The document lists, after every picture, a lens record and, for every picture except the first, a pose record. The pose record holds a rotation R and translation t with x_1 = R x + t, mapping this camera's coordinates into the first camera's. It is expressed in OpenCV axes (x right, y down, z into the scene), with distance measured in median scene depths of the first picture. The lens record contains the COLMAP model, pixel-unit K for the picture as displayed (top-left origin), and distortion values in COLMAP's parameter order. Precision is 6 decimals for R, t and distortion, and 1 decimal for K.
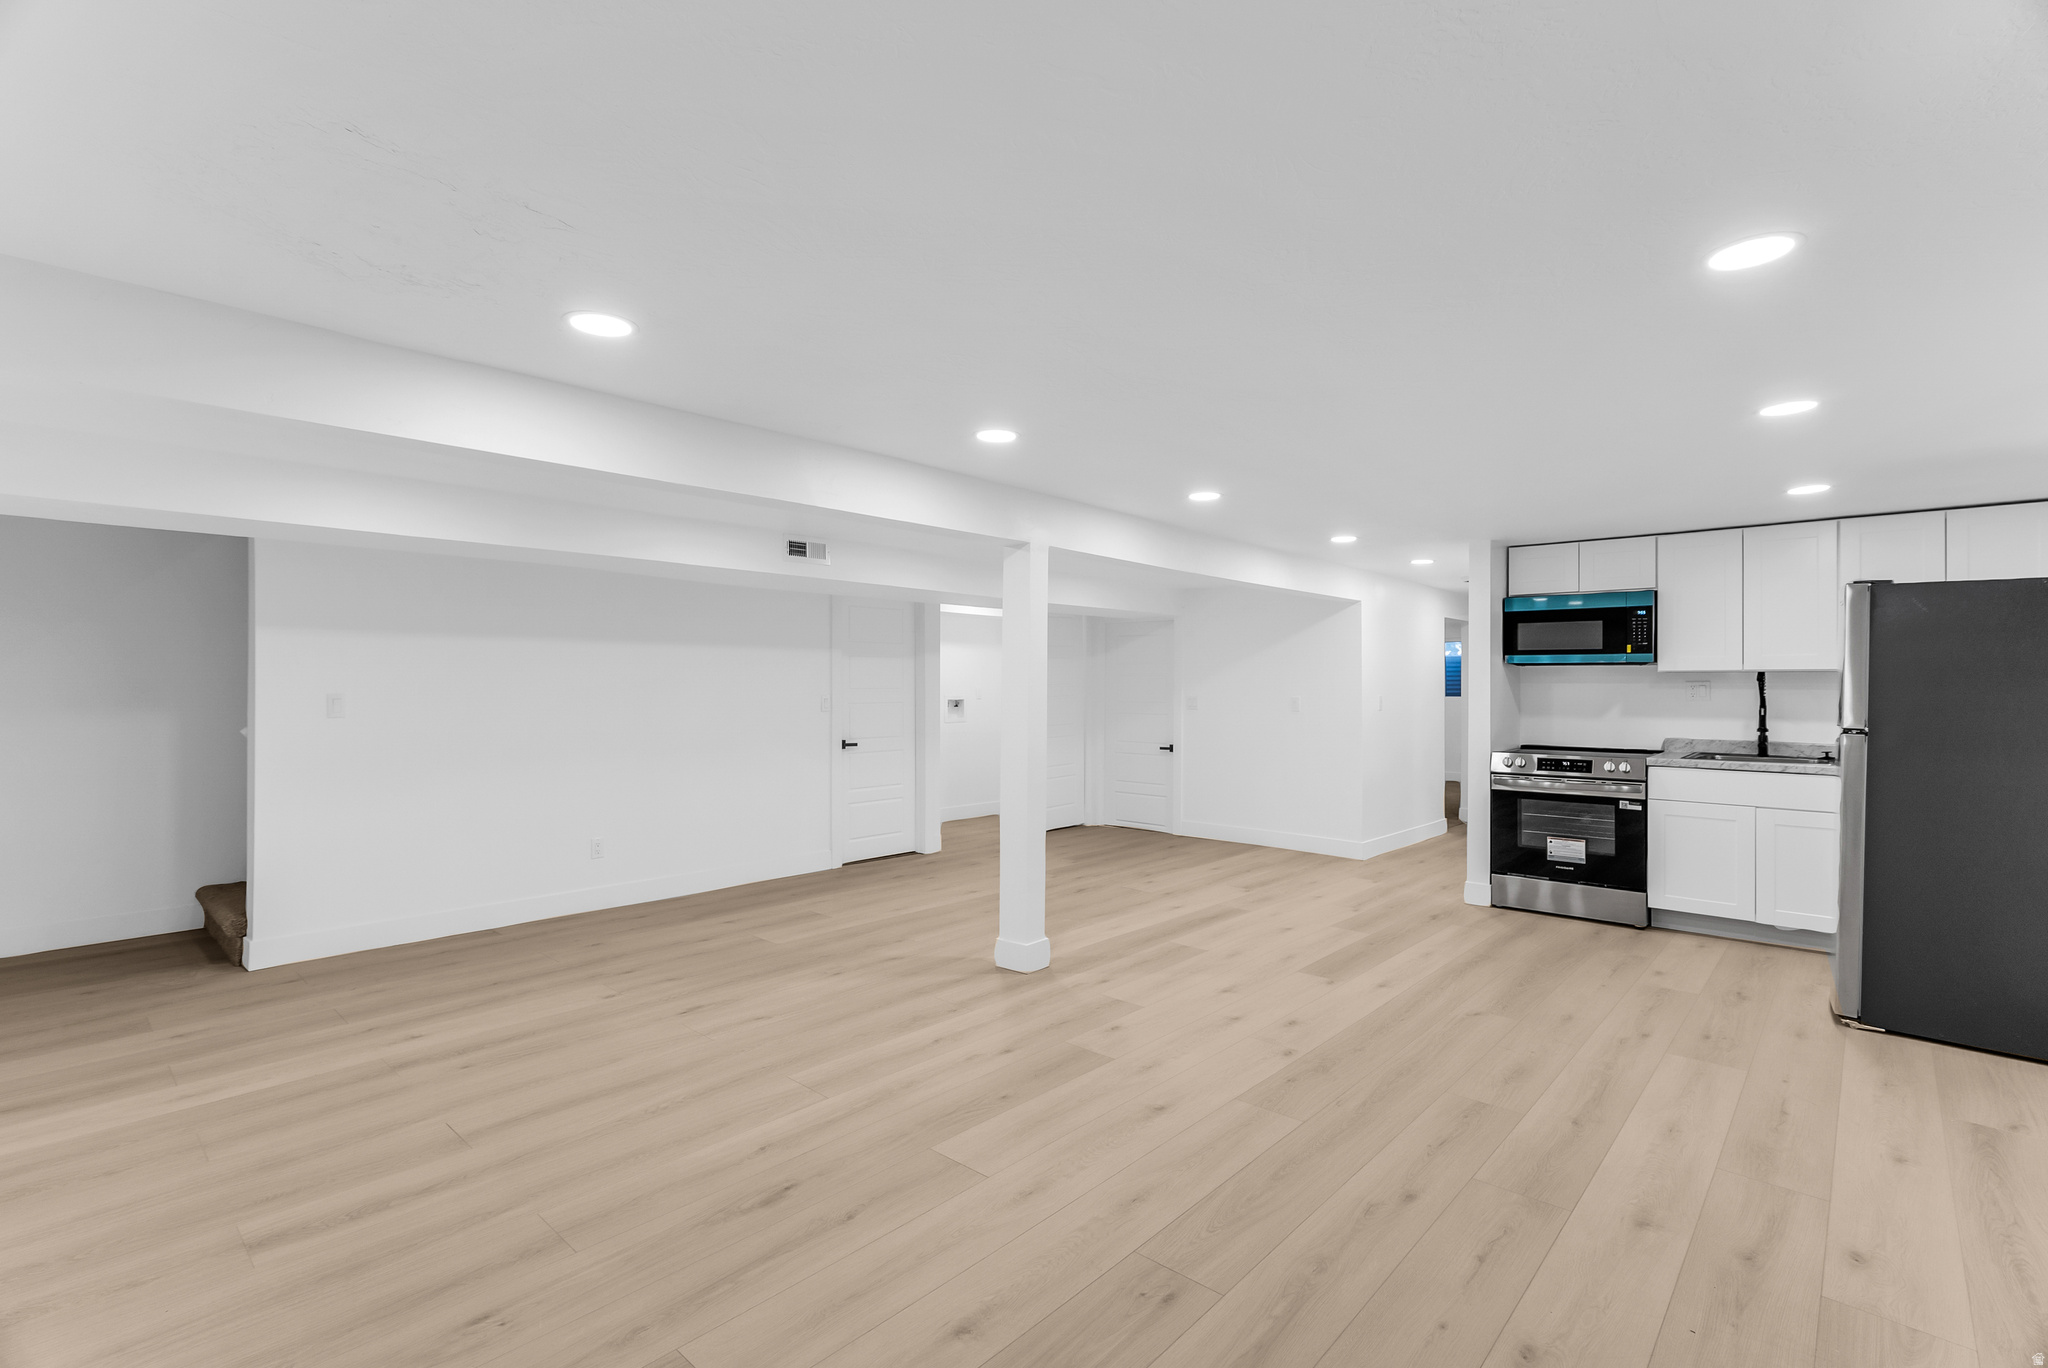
lens RADIAL K [[937.3, 0, 1023.2], [0, 937.3, 680.9], [0, 0, 1]] dist [-0.004010, 0.002131]
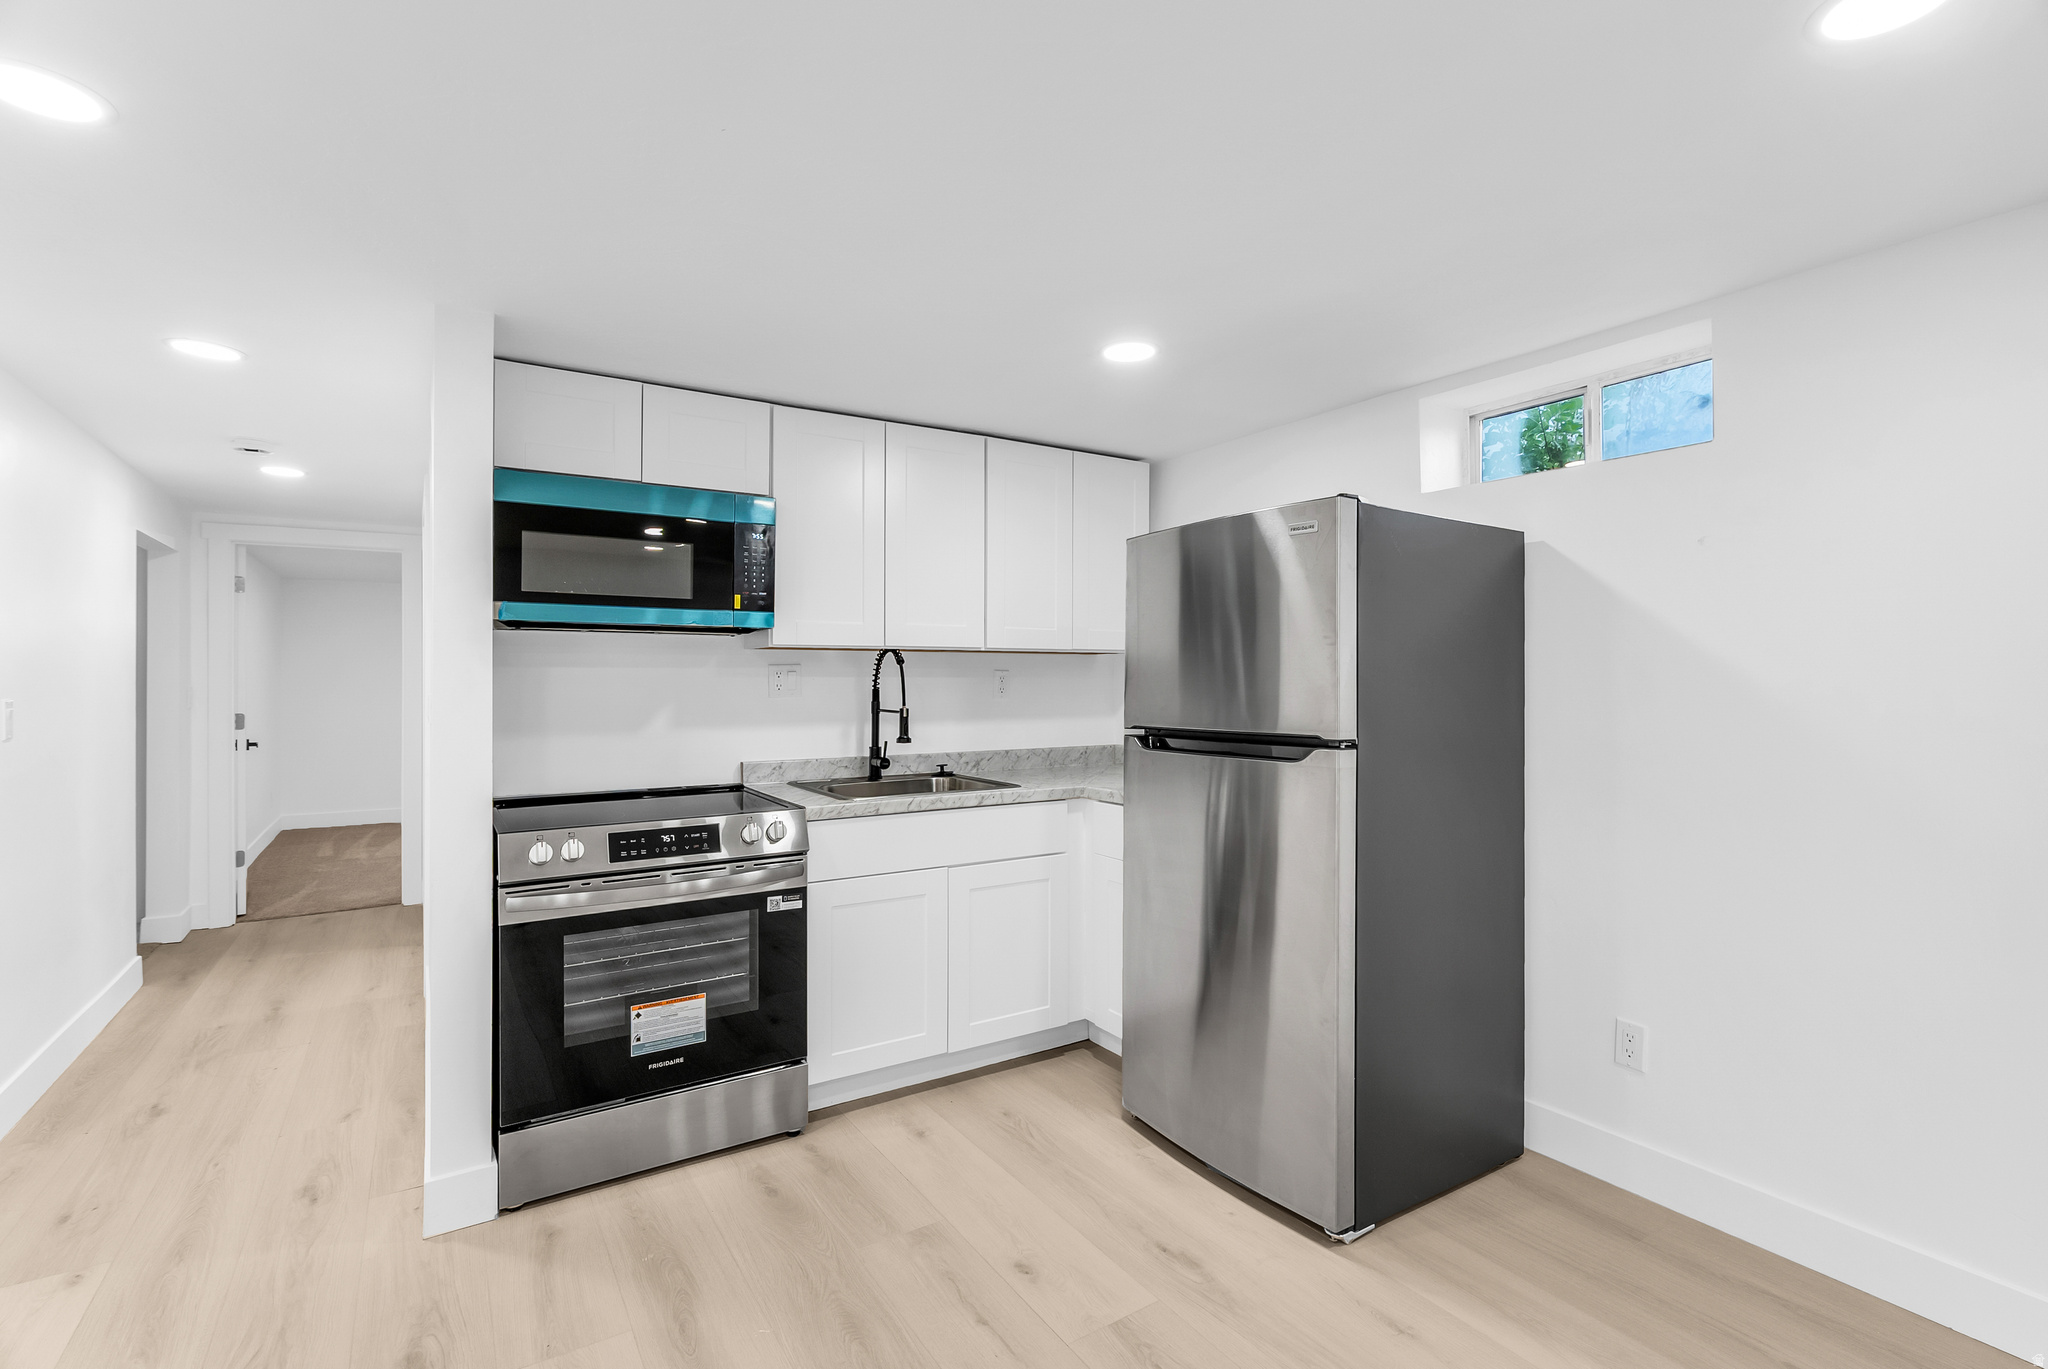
lens RADIAL K [[937.3, 0, 1020.6], [0, 937.3, 668.3], [0, 0, 1]] dist [-0.004010, 0.002131]
pose [[0.252518, 0.006929, 0.967567, 0.171415], [-0.002784, 0.999975, -0.006434, 0.006237], [-0.967588, -0.001069, 0.252531, 0.706578]]
